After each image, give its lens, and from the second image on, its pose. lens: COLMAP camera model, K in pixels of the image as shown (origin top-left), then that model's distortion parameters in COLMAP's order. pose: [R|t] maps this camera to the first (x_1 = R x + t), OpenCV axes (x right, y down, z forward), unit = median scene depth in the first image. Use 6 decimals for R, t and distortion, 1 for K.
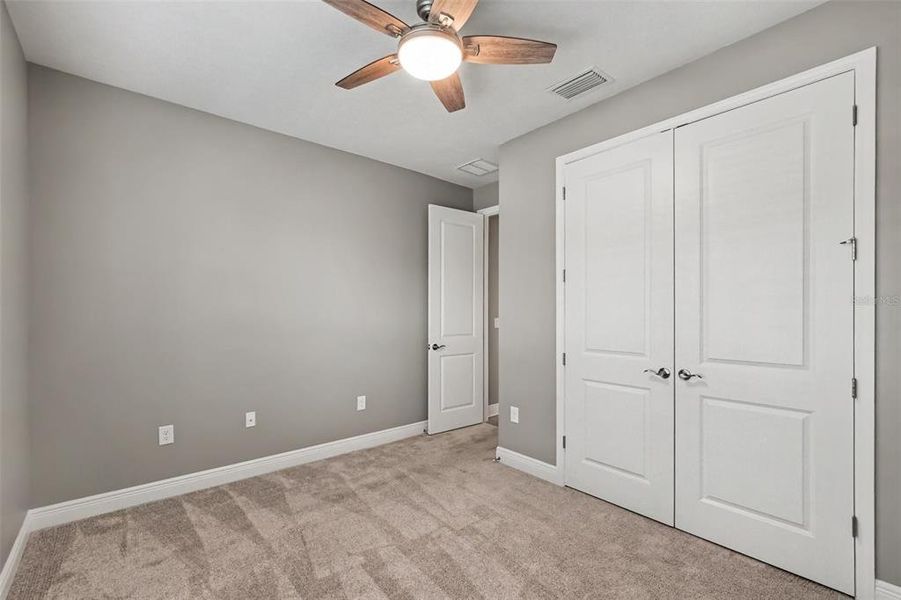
lens RADIAL K [[391.1, 0, 446.7], [0, 391.1, 308.0], [0, 0, 1]] dist [-0.000804, 0.000043]
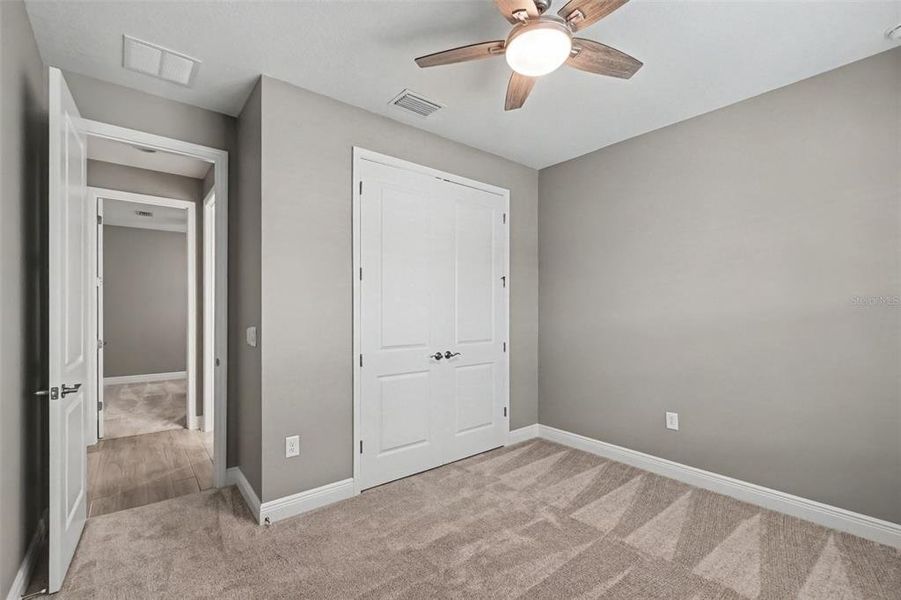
lens RADIAL K [[391.0, 0, 444.5], [0, 391.0, 311.2], [0, 0, 1]] dist [0.000548, 0.000051]
pose [[0.022075, -0.001087, 0.999756, -0.819264], [-0.008554, 0.999963, 0.001276, 0.007706], [-0.999720, -0.008580, 0.022065, 0.967163]]
